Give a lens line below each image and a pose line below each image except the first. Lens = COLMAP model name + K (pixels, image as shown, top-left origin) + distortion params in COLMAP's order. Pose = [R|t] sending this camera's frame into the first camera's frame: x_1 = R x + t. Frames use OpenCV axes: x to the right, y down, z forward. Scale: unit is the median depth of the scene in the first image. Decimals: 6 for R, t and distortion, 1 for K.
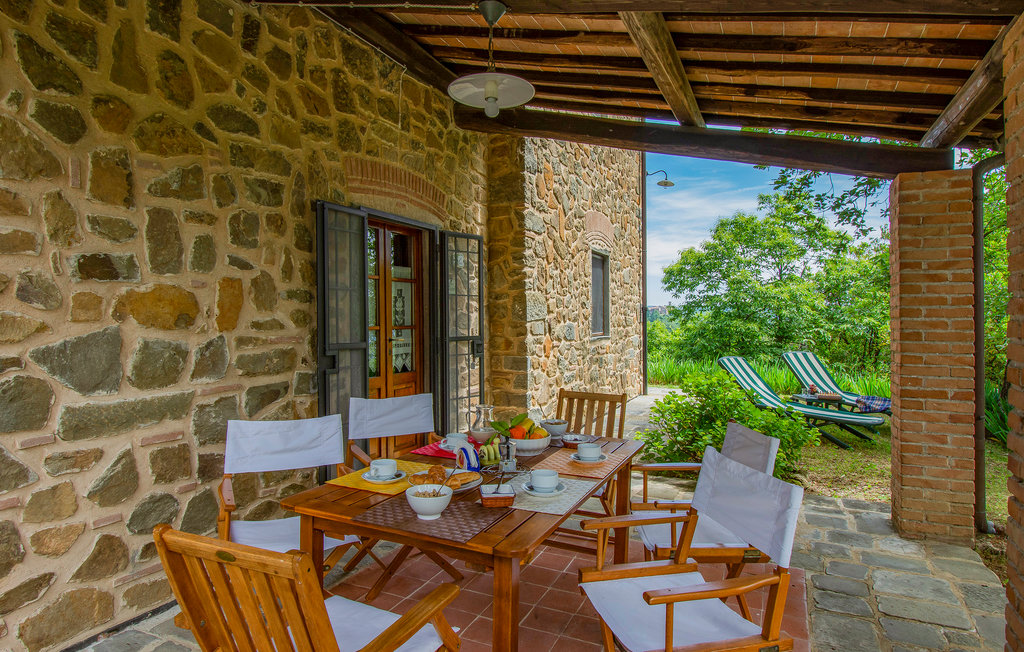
lens RADIAL K [[596.5, 0, 512.0], [0, 596.5, 326.0], [0, 0, 1]] dist [-0.002936, -0.001245]
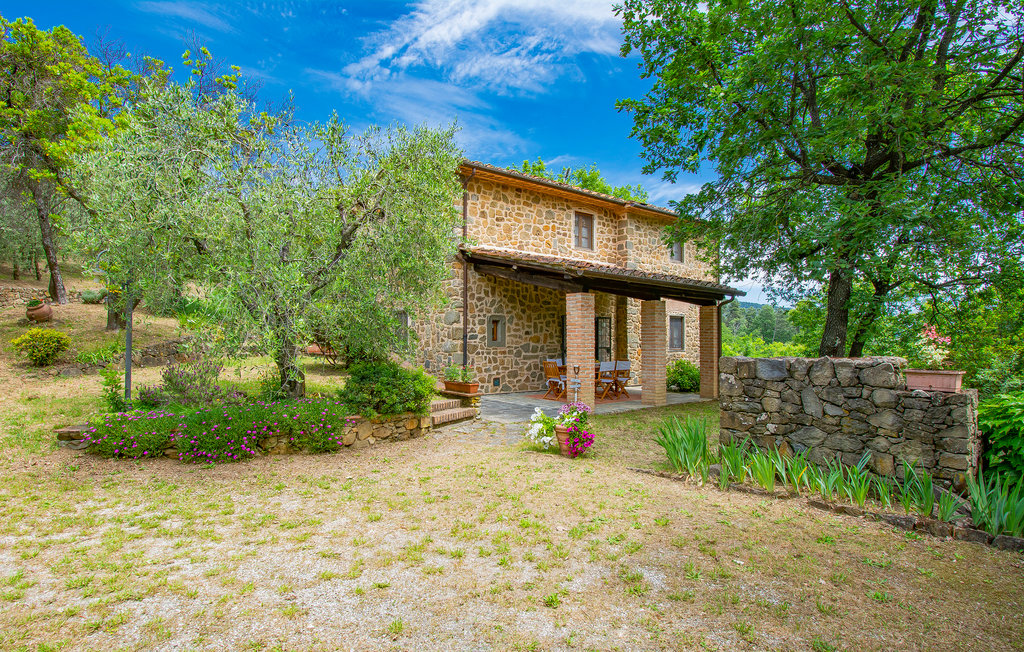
lens RADIAL K [[572.2, 0, 512.7], [0, 572.2, 341.0], [0, 0, 1]] dist [-0.003889, -0.001298]
pose [[0.902021, 0.006181, -0.431647, 1.301779], [-0.013594, 0.999808, -0.014090, 0.054427], [0.431477, 0.018577, 0.901933, -3.309025]]
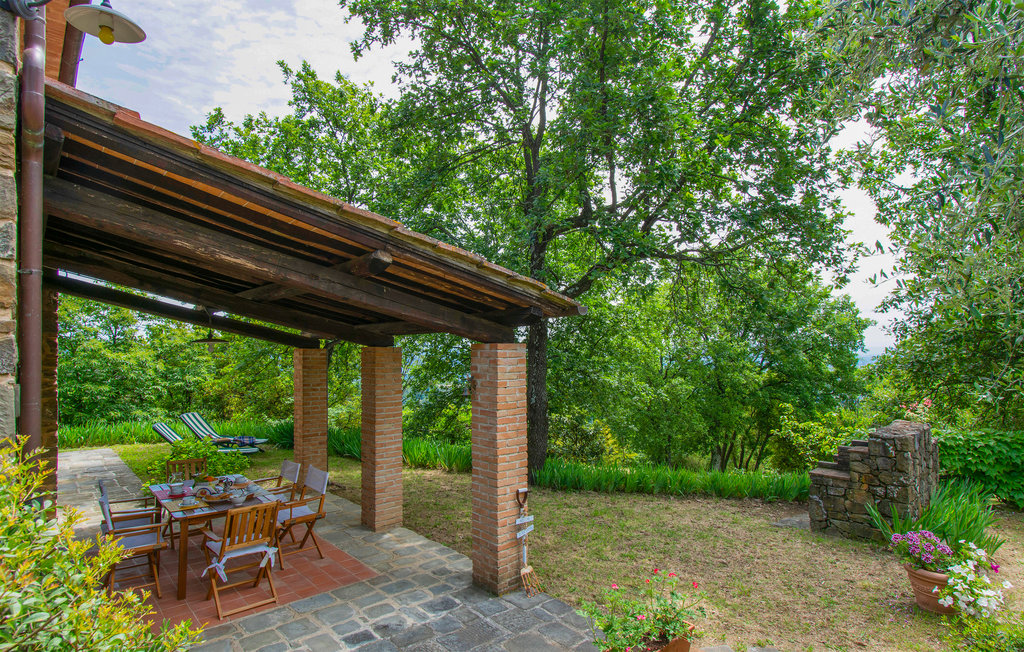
lens RADIAL K [[542.3, 0, 512.0], [0, 542.3, 326.0], [0, 0, 1]] dist [0.003016, 0.000487]
pose [[0.394642, 0.041088, 0.917916, -1.226687], [0.016280, 0.998530, -0.051696, -0.240119], [-0.918691, 0.035345, 0.393393, -0.793217]]
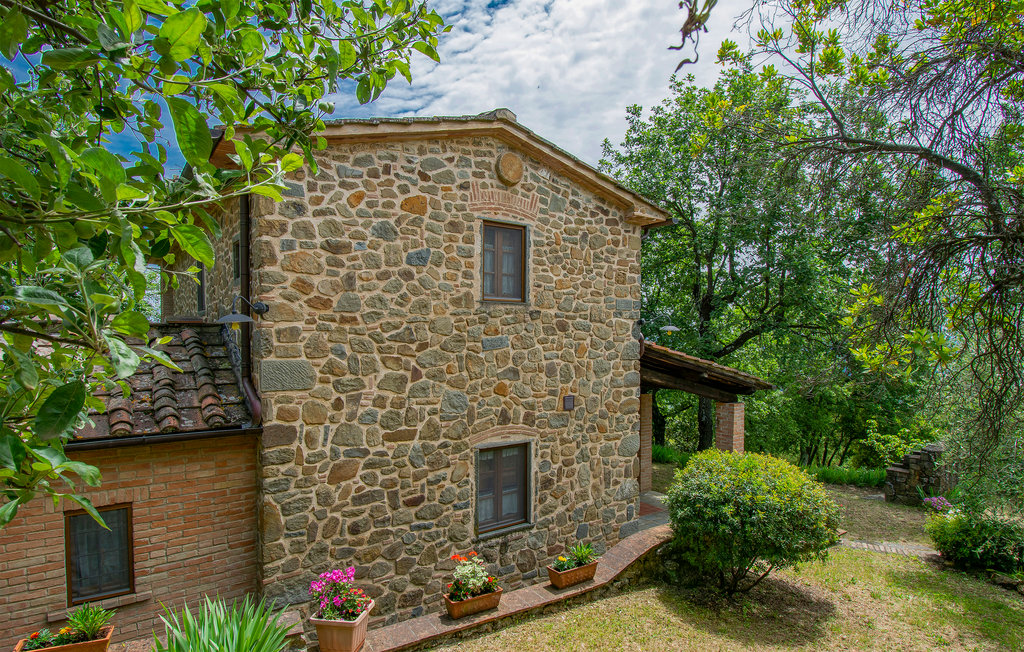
lens RADIAL K [[572.2, 0, 512.7], [0, 572.2, 341.0], [0, 0, 1]] dist [-0.003889, -0.001298]
pose [[0.476005, -0.003733, 0.879435, -3.454078], [0.003571, 0.999991, 0.002312, -0.655233], [-0.879435, 0.002039, 0.476014, -0.620703]]
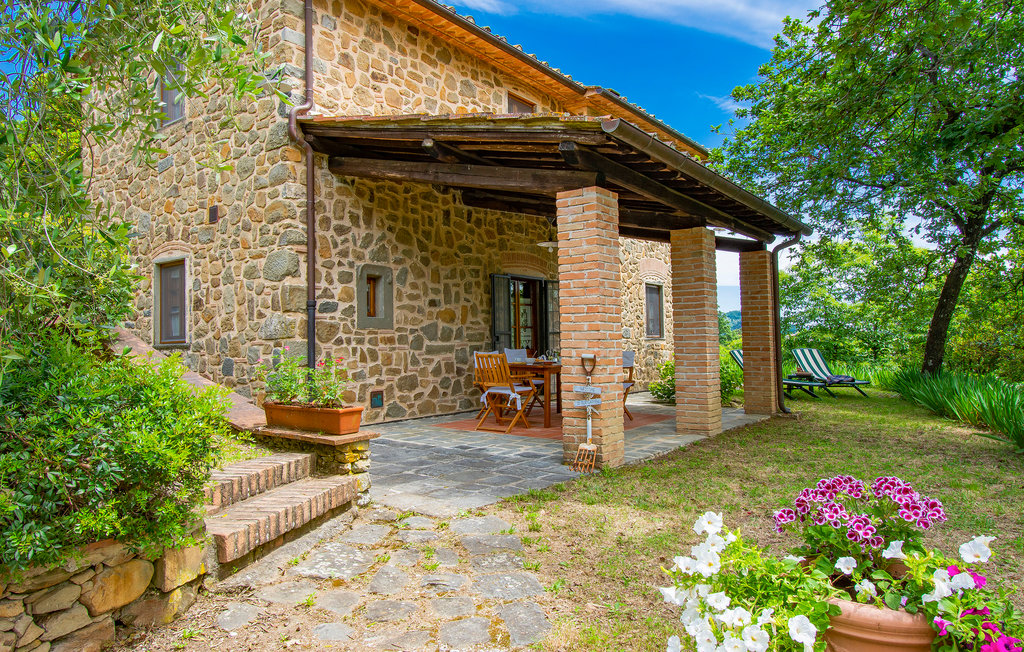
lens RADIAL K [[676.3, 0, 512.0], [0, 676.3, 326.0], [0, 0, 1]] dist [-0.000043, -0.001184]
pose [[0.975889, -0.017885, -0.217532, 0.396512], [0.008321, 0.998961, -0.044803, 0.145561], [0.218107, 0.041913, 0.975024, -1.860050]]
